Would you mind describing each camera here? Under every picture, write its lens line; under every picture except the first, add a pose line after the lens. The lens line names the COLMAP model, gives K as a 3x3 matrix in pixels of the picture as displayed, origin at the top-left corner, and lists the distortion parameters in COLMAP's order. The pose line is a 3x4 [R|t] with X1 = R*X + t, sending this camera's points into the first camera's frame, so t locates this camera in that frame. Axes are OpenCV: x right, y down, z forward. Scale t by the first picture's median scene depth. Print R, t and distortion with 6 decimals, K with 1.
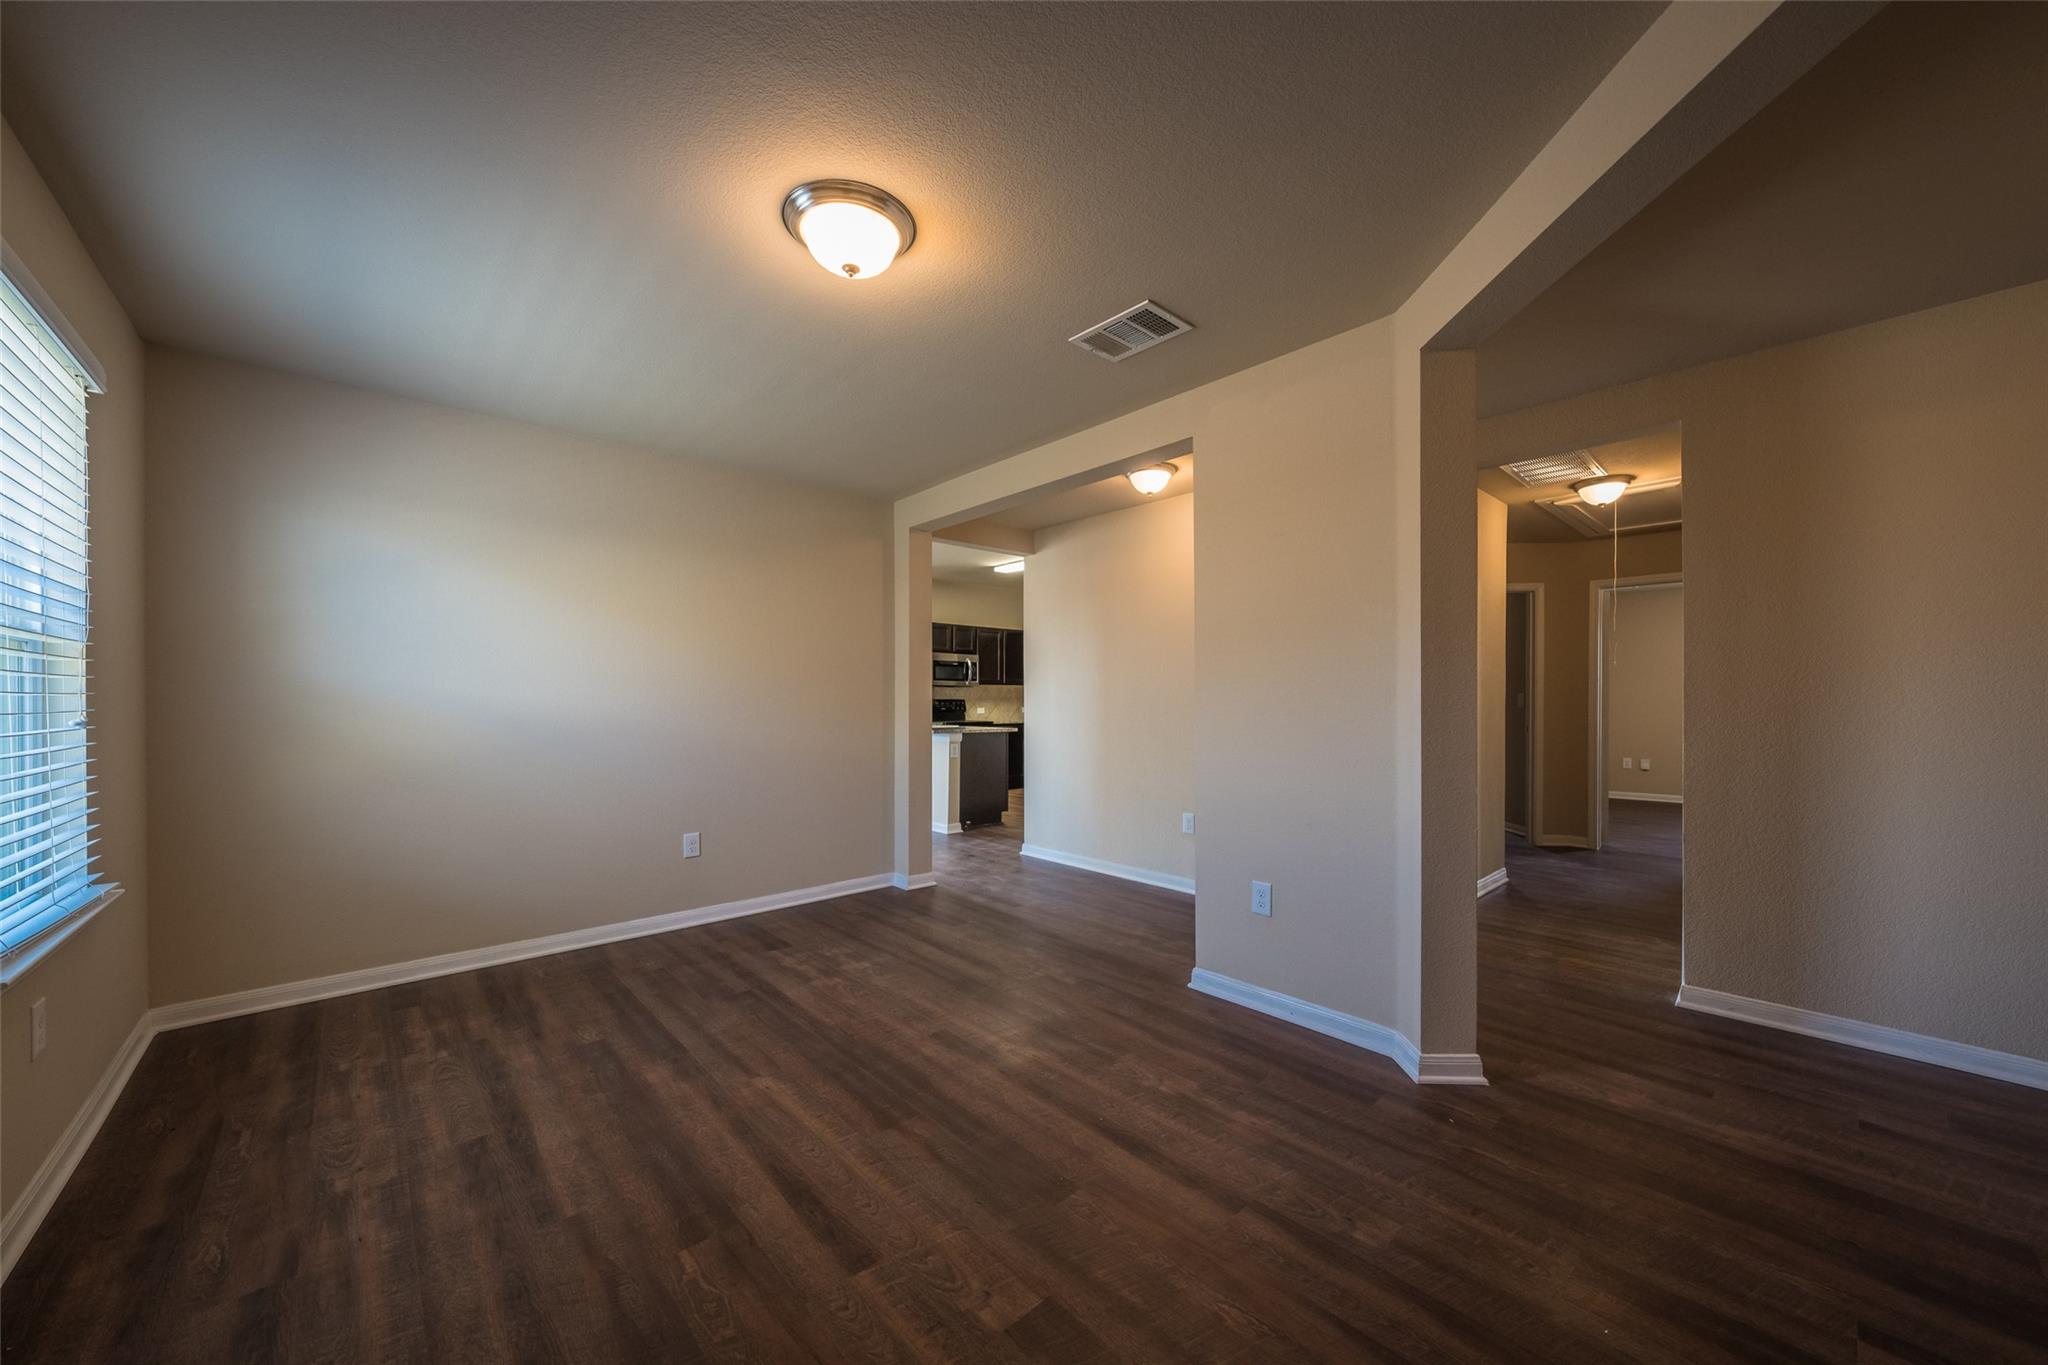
lens RADIAL K [[767.8, 0, 1007.5], [0, 767.8, 689.1], [0, 0, 1]] dist [-0.003035, 0.000368]
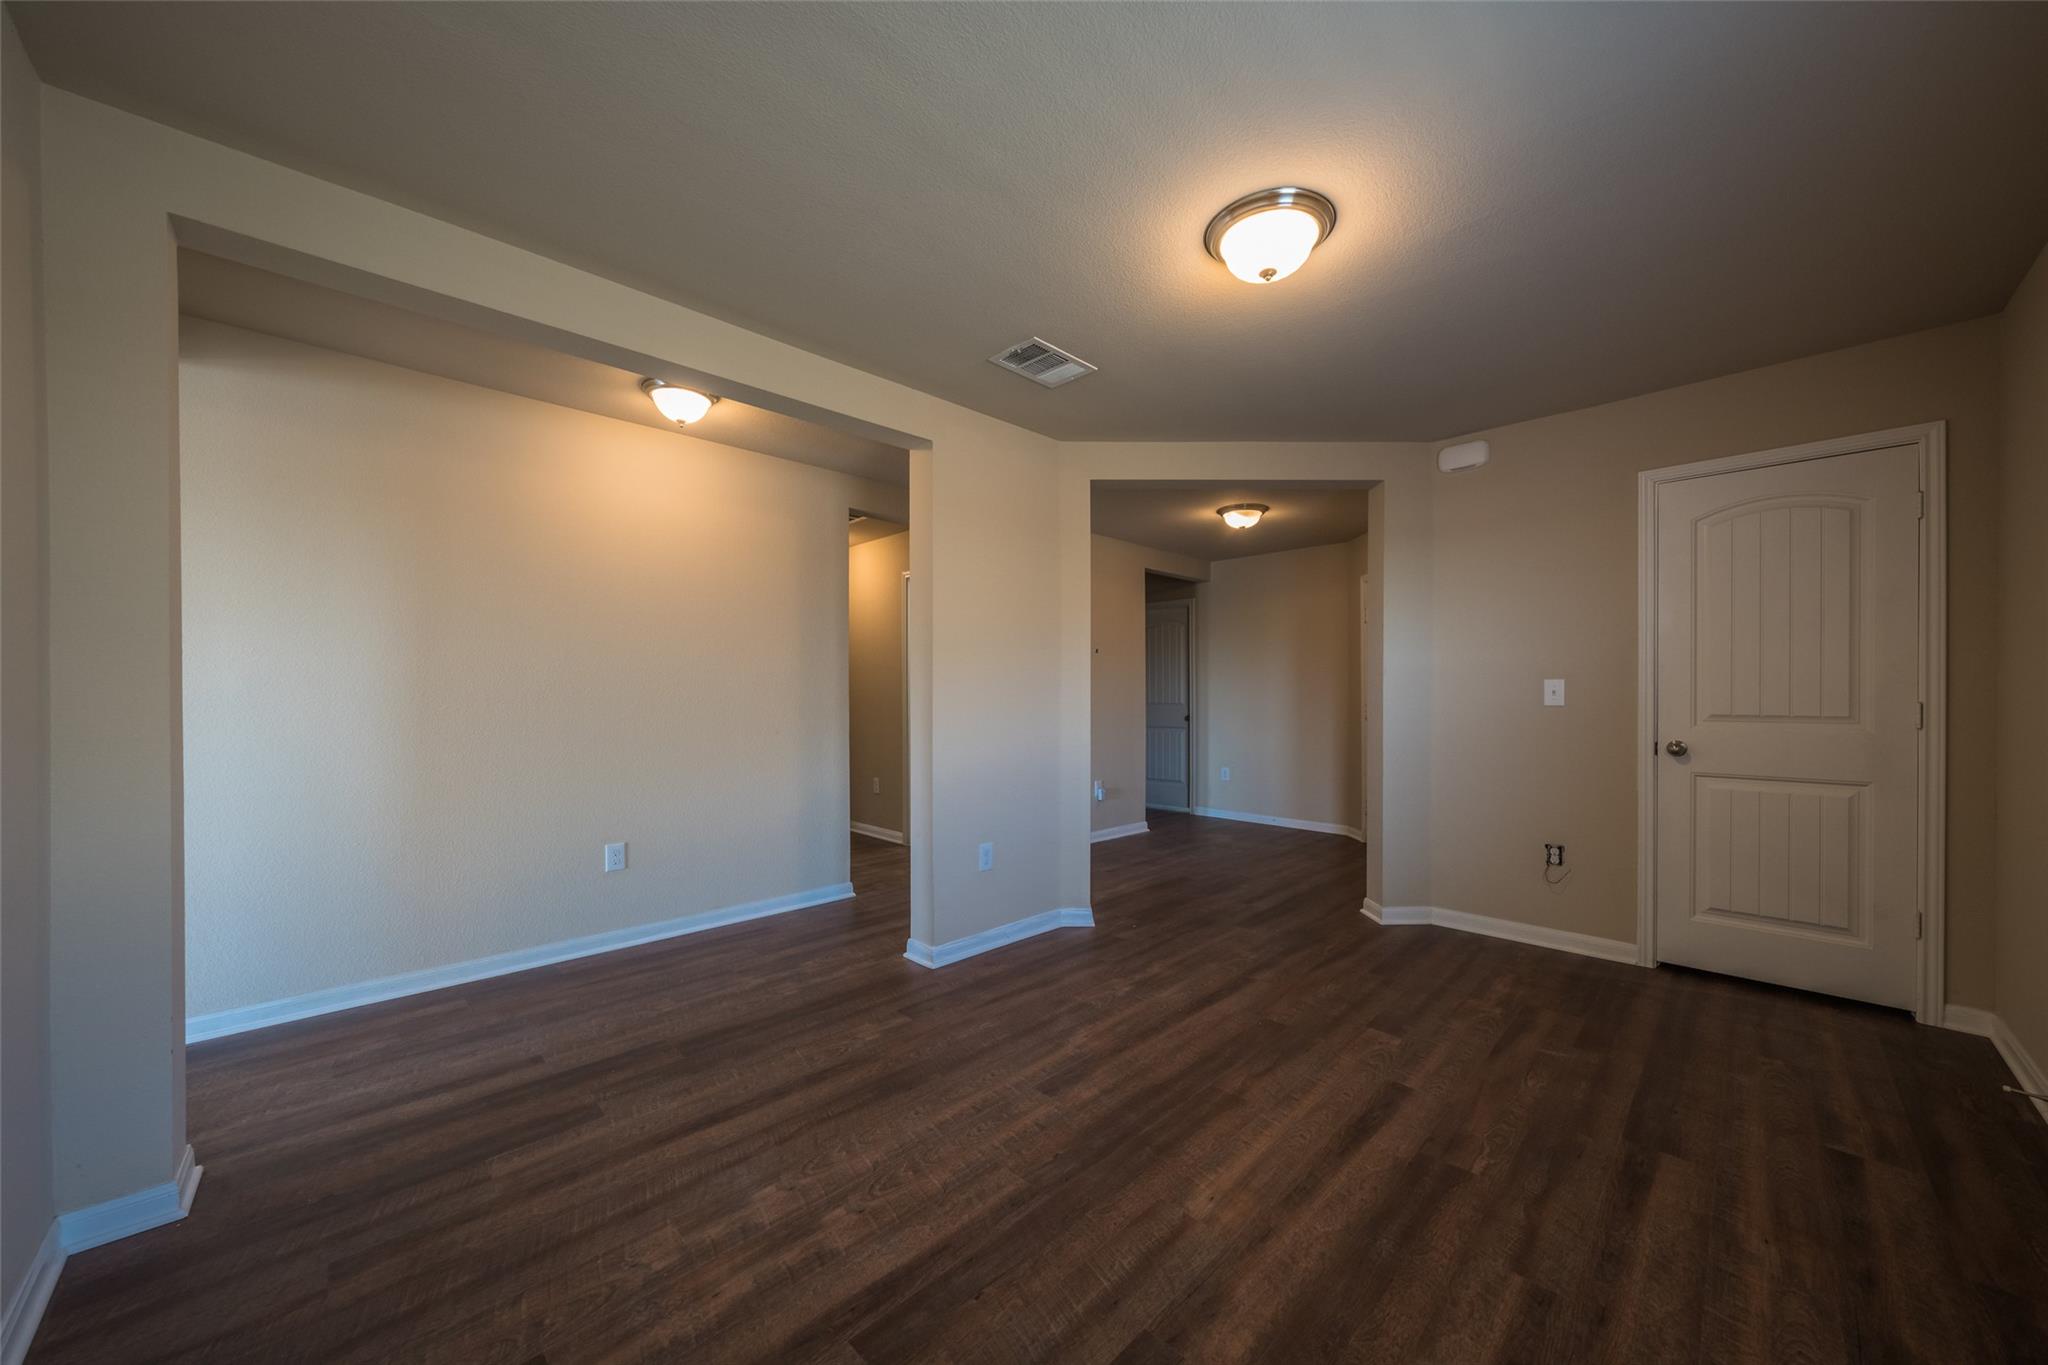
lens RADIAL K [[767.8, 0, 1036.1], [0, 767.8, 697.7], [0, 0, 1]] dist [-0.003035, 0.000368]
pose [[-0.109780, -0.004678, 0.993945, -1.066648], [-0.014610, 0.999888, 0.003092, 0.017280], [-0.993848, -0.014182, -0.109837, 1.279015]]
